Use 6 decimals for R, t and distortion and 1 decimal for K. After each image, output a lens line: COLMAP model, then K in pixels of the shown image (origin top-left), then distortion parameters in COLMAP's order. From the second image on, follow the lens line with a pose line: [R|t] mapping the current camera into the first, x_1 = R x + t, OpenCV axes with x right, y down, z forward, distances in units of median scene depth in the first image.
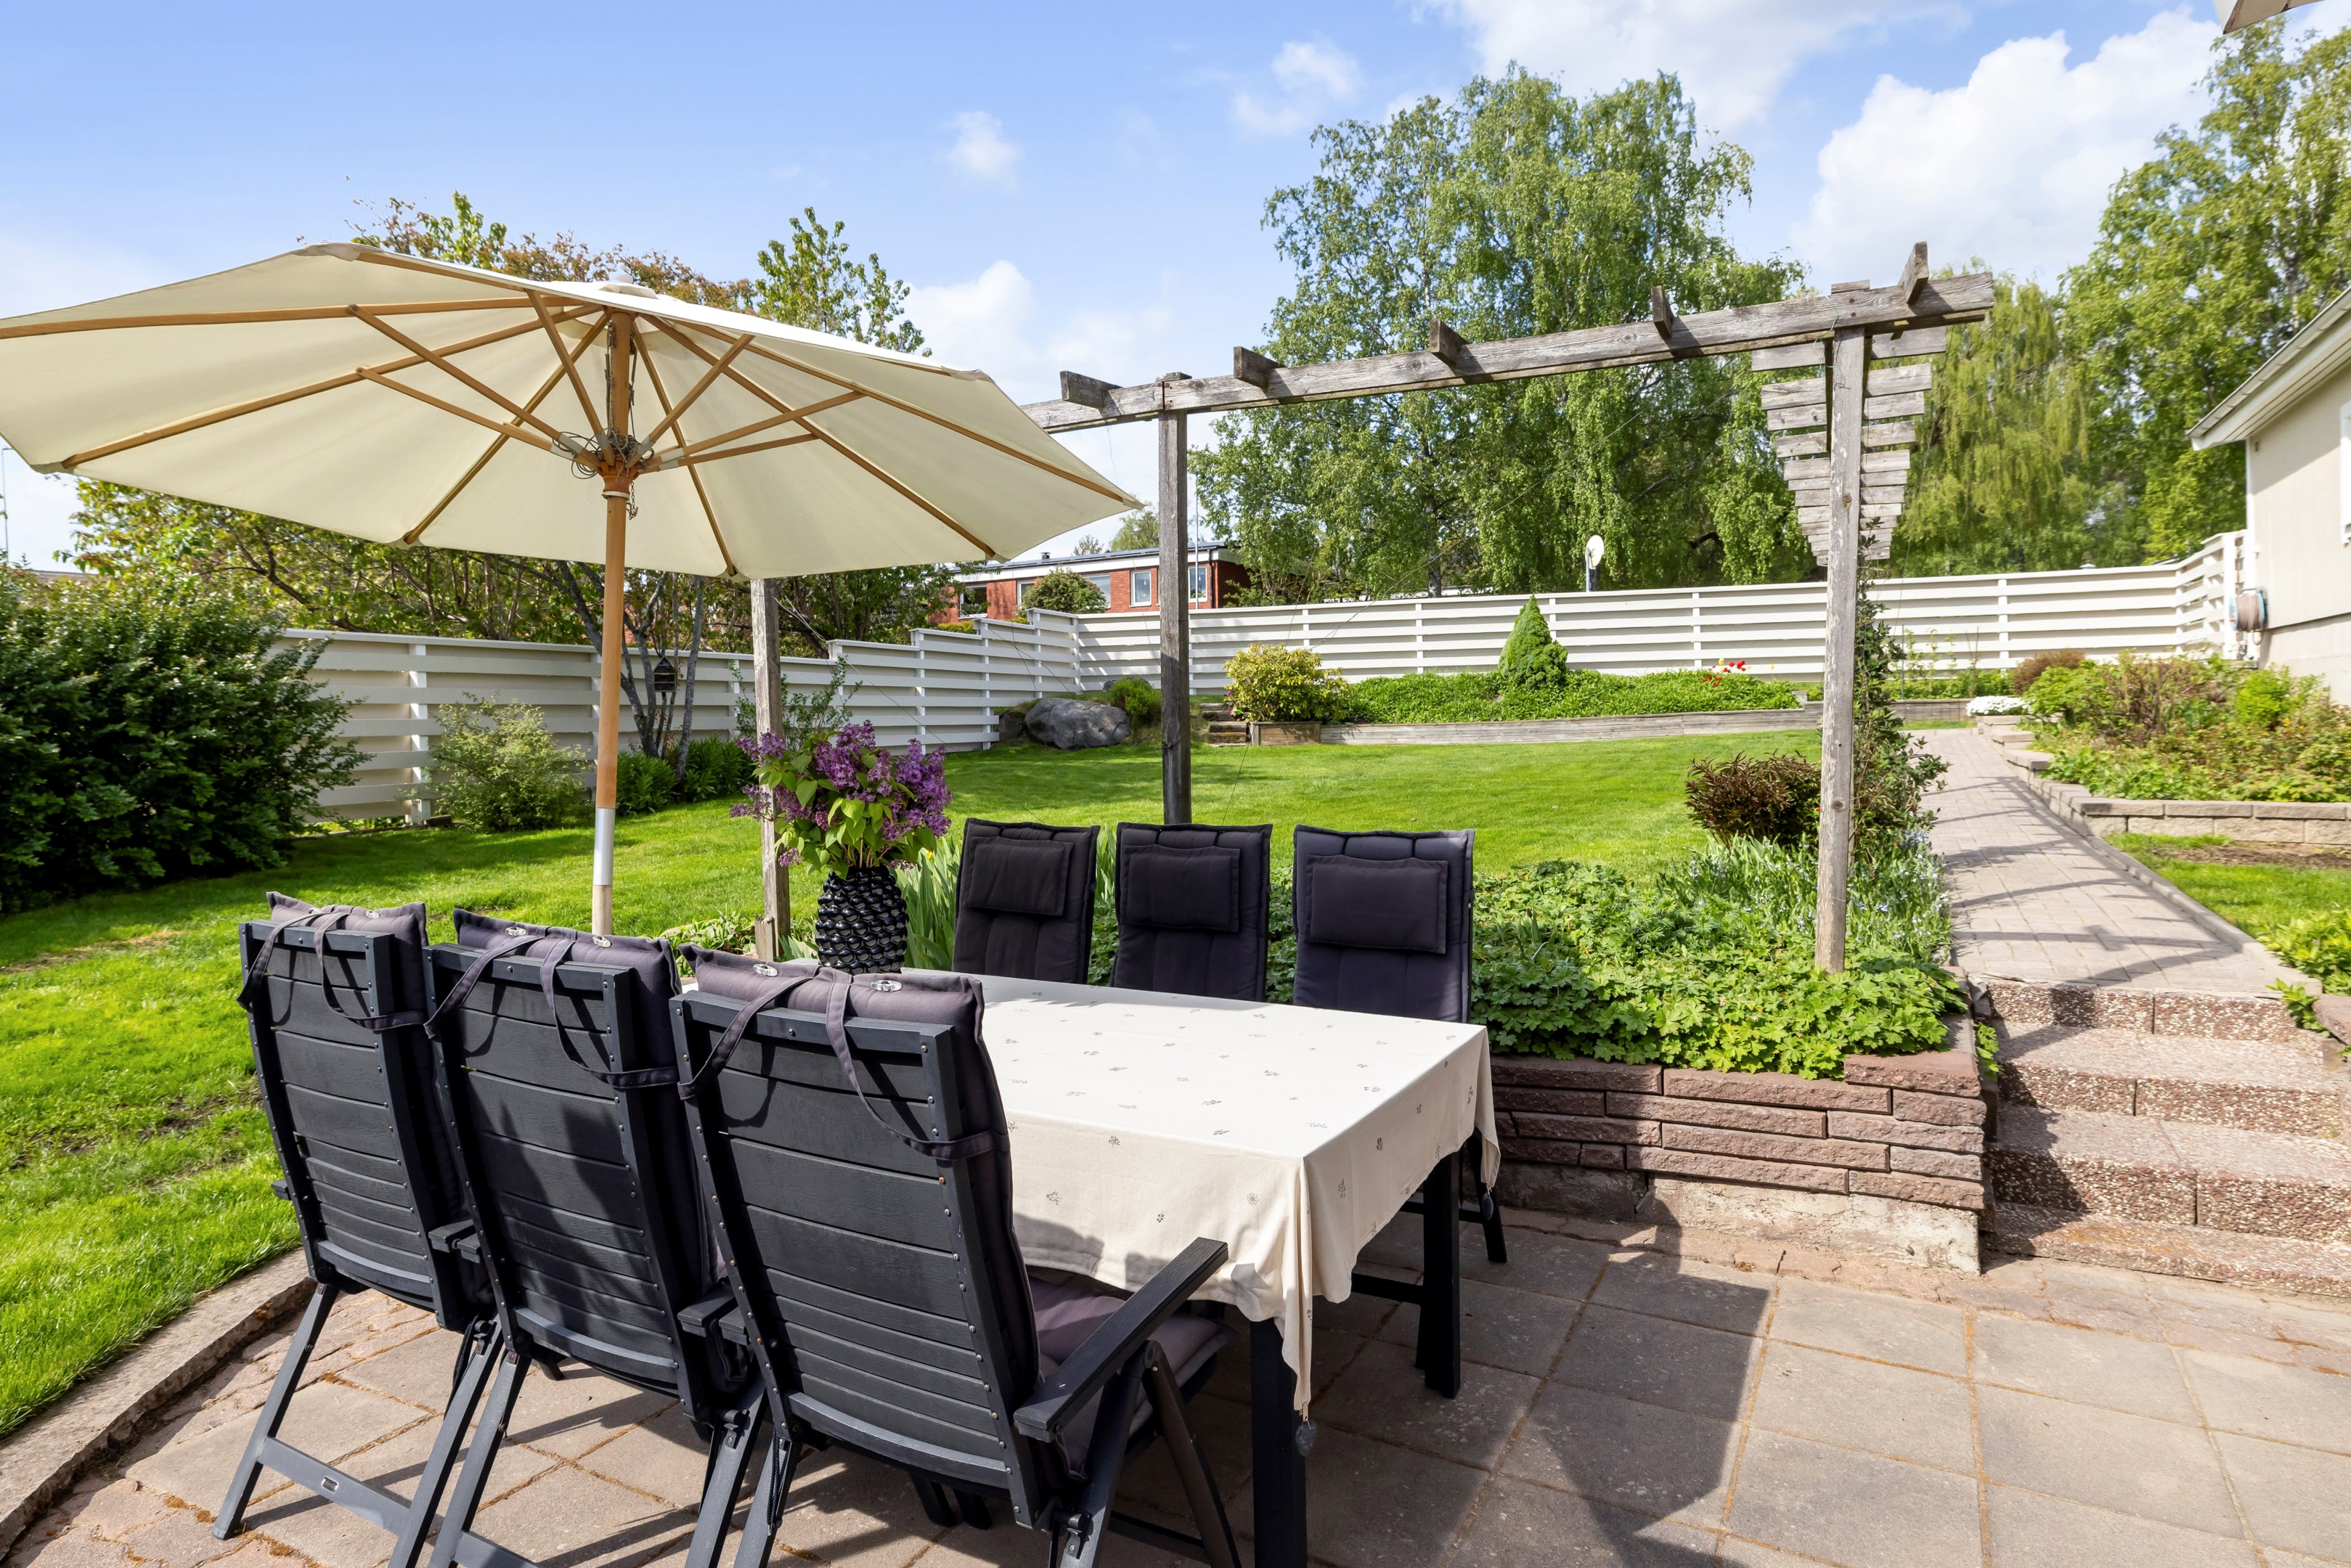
lens RADIAL K [[1318.6, 0, 1170.0], [0, 1318.6, 752.5], [0, 0, 1]] dist [-0.014039, 0.007480]
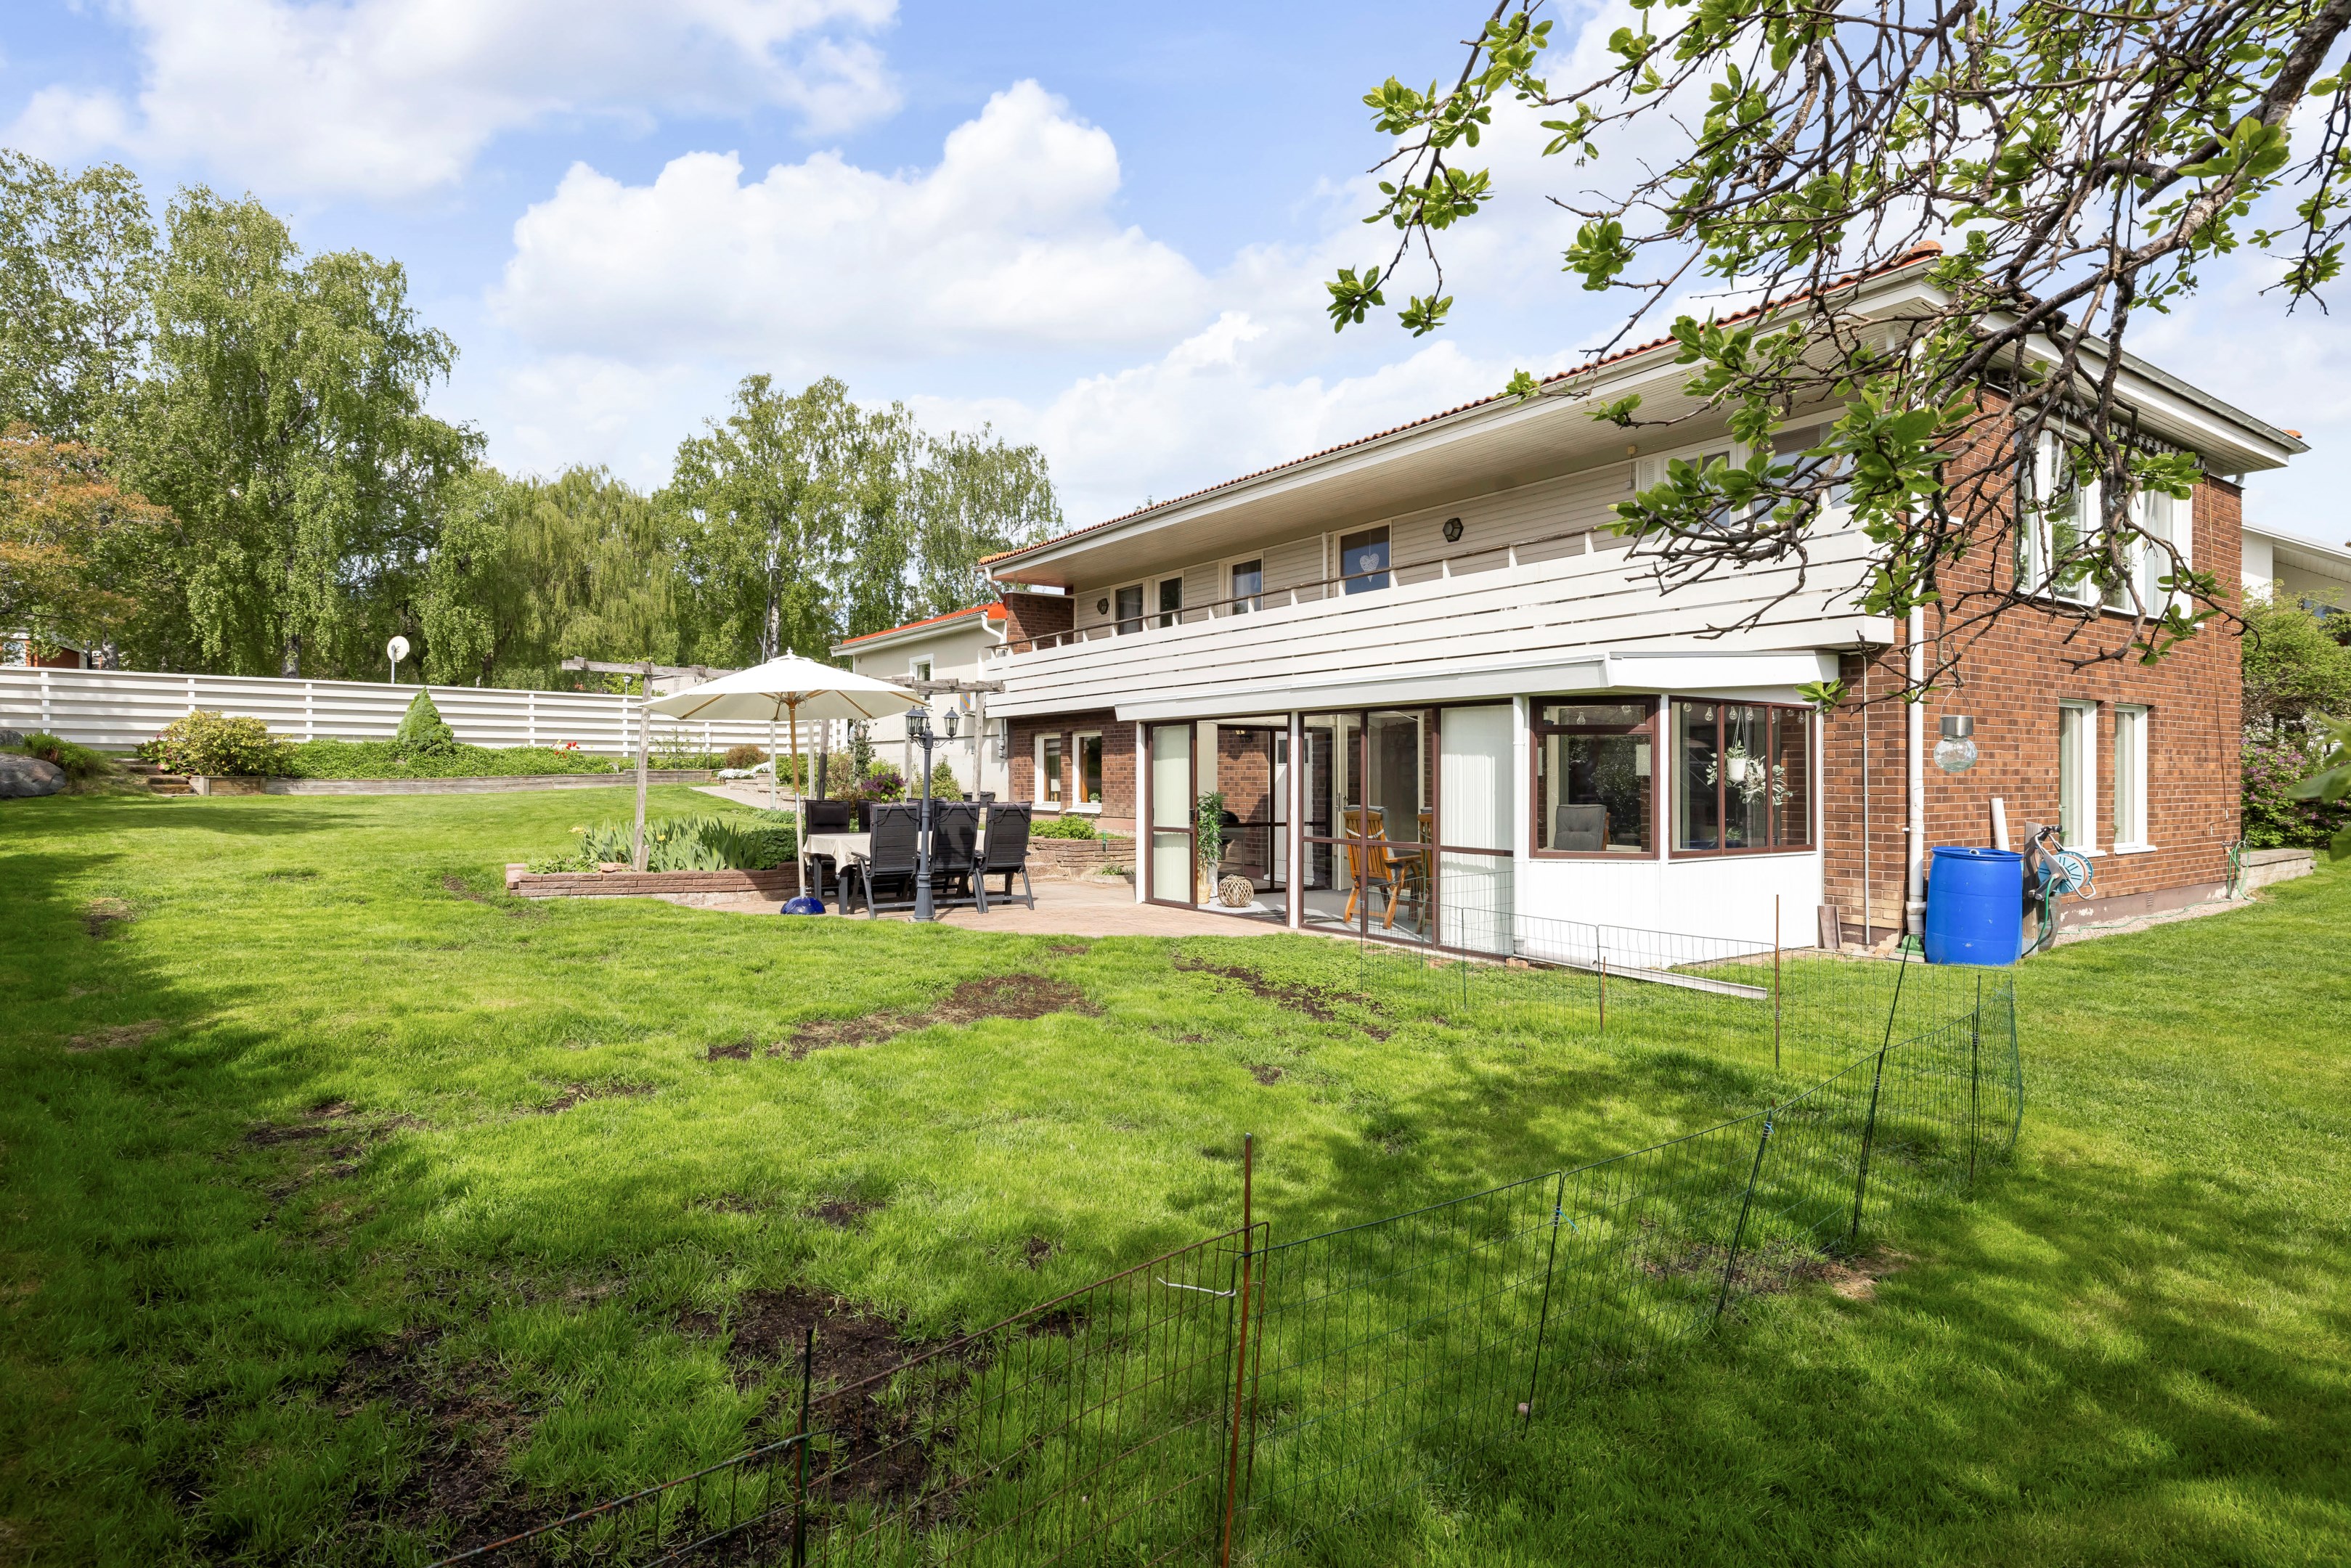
lens RADIAL K [[1211.7, 0, 1140.3], [0, 1211.7, 768.3], [0, 0, 1]] dist [-0.002735, 0.001818]
pose [[0.467930, 0.025622, 0.883394, -0.416371], [0.012220, 0.999297, -0.035457, 0.015804], [-0.883681, 0.027386, 0.467288, -0.204664]]
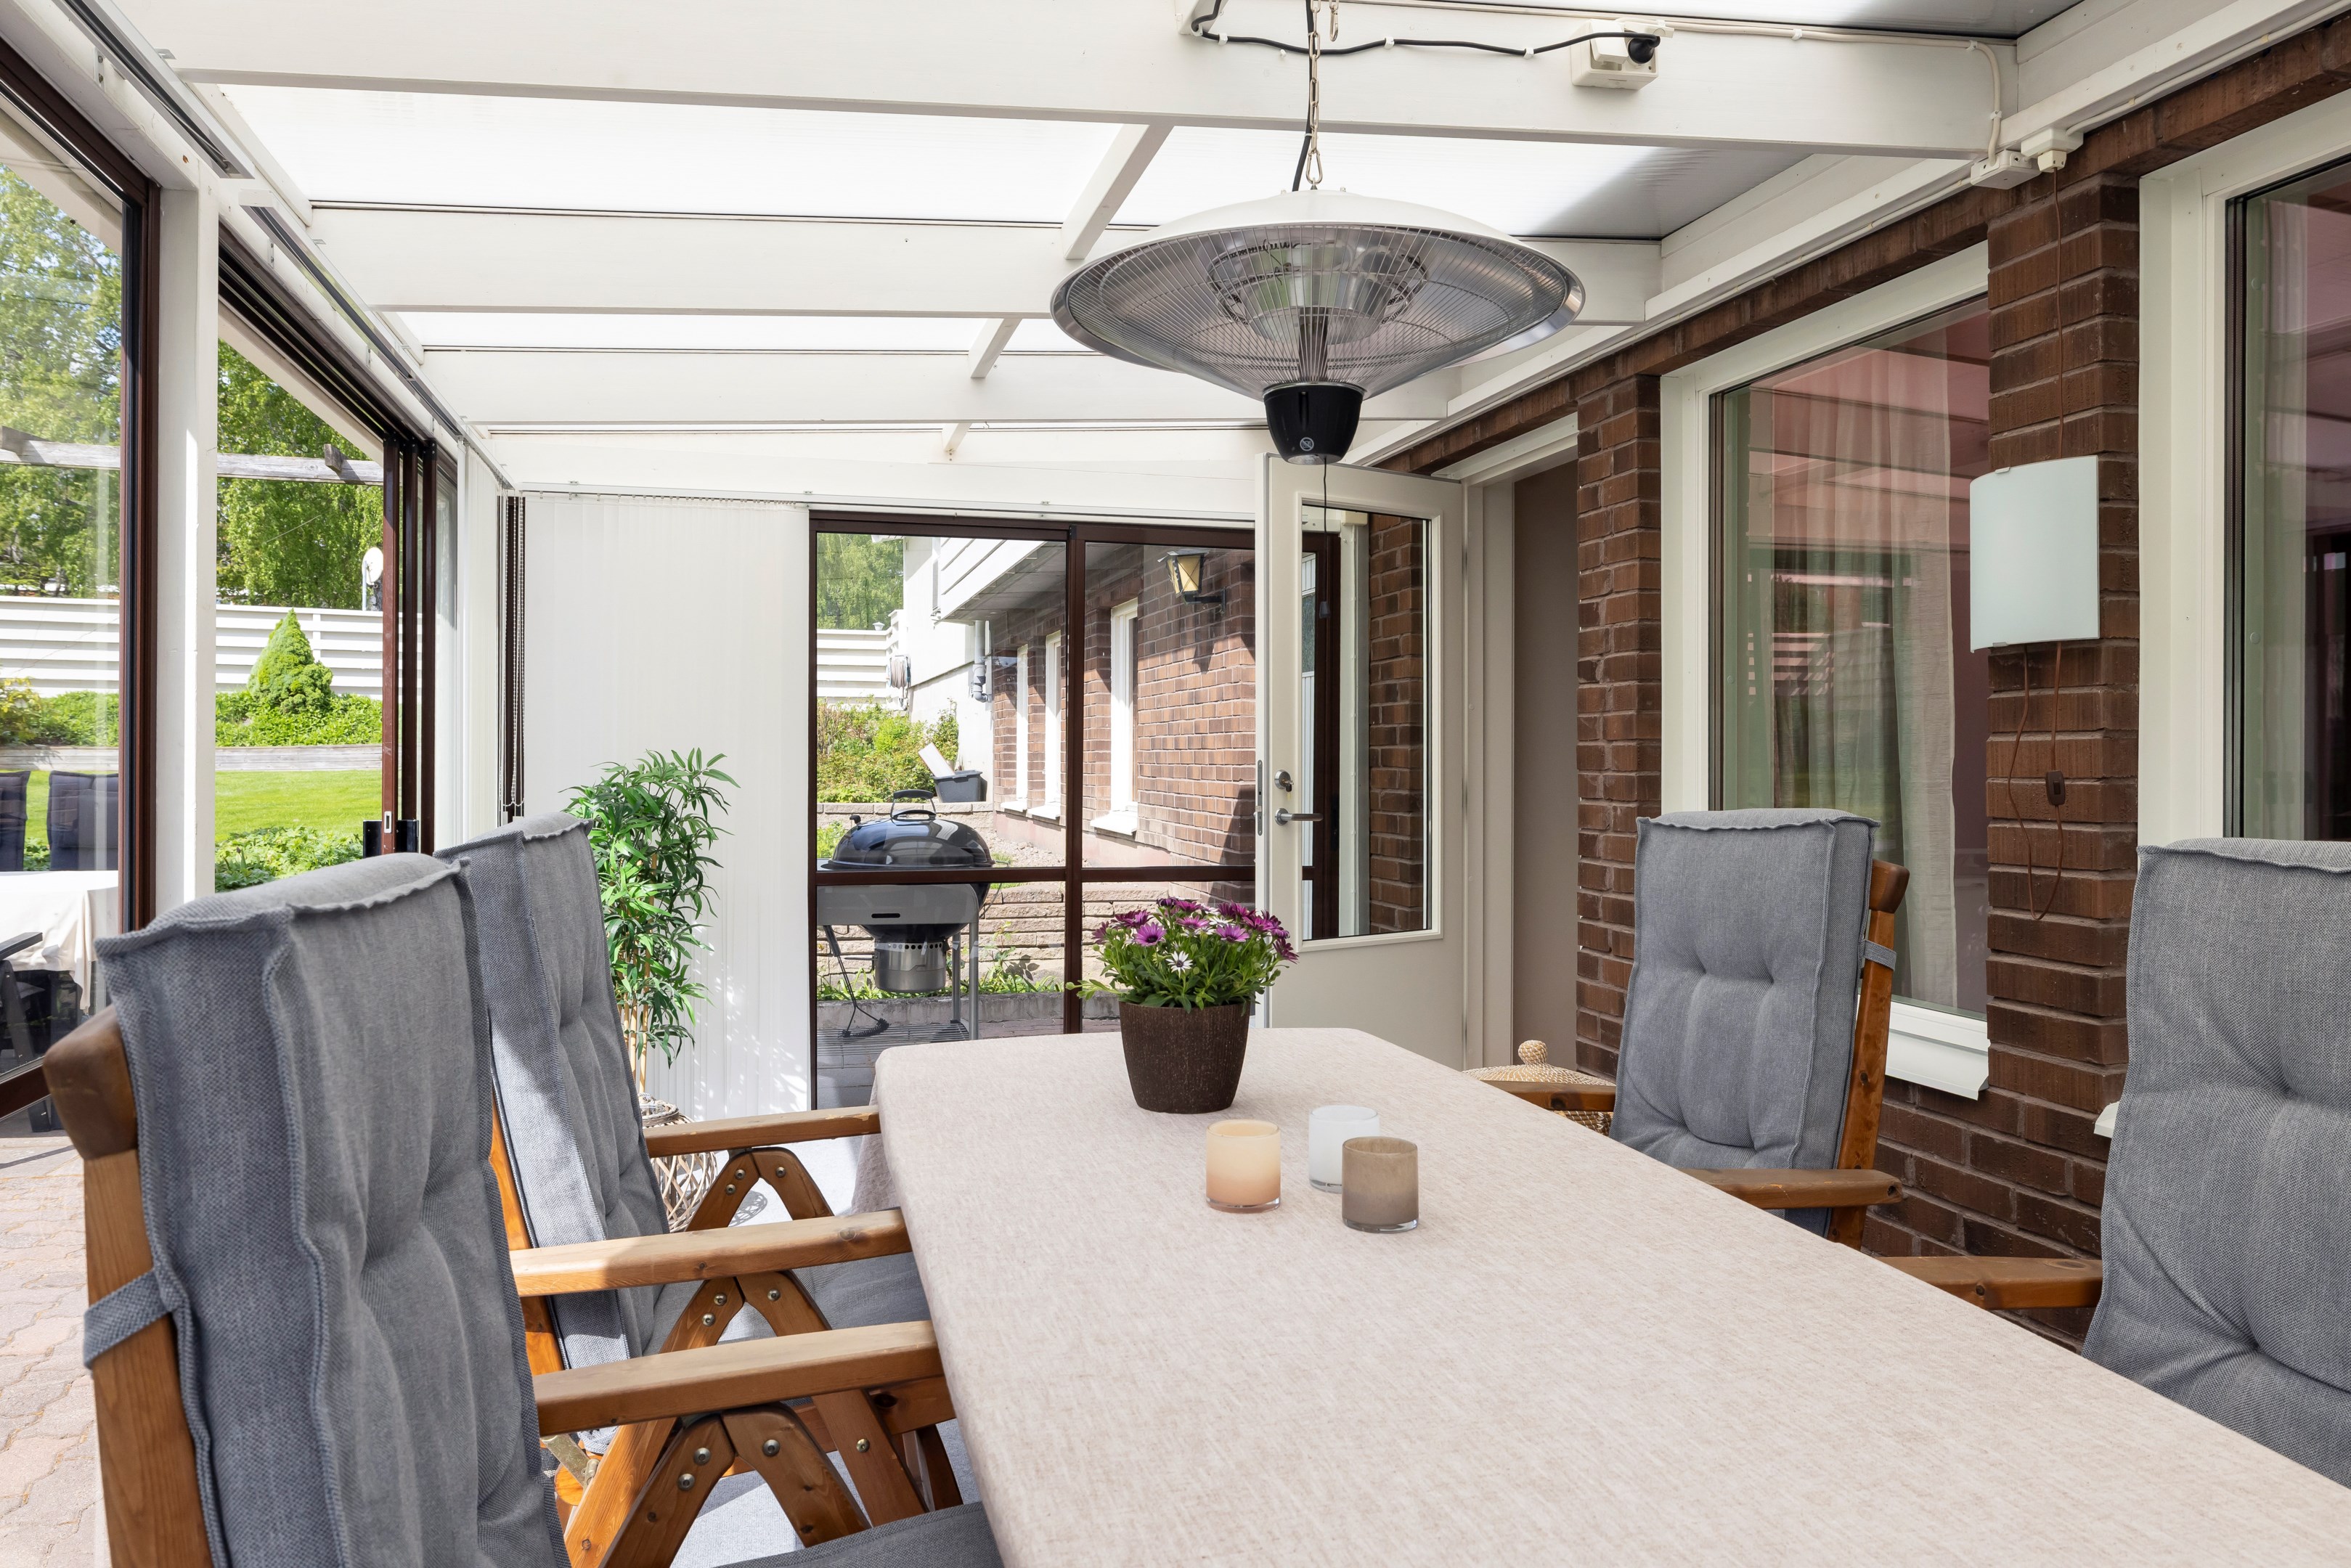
lens RADIAL K [[1527.3, 0, 1152.6], [0, 1527.3, 752.0], [0, 0, 1]] dist [-0.001879, 0.003799]
pose [[0.715113, 0.022373, 0.698650, -0.027624], [0.000672, 0.999465, -0.032694, 0.011391], [-0.699008, 0.023849, 0.714716, -0.137279]]
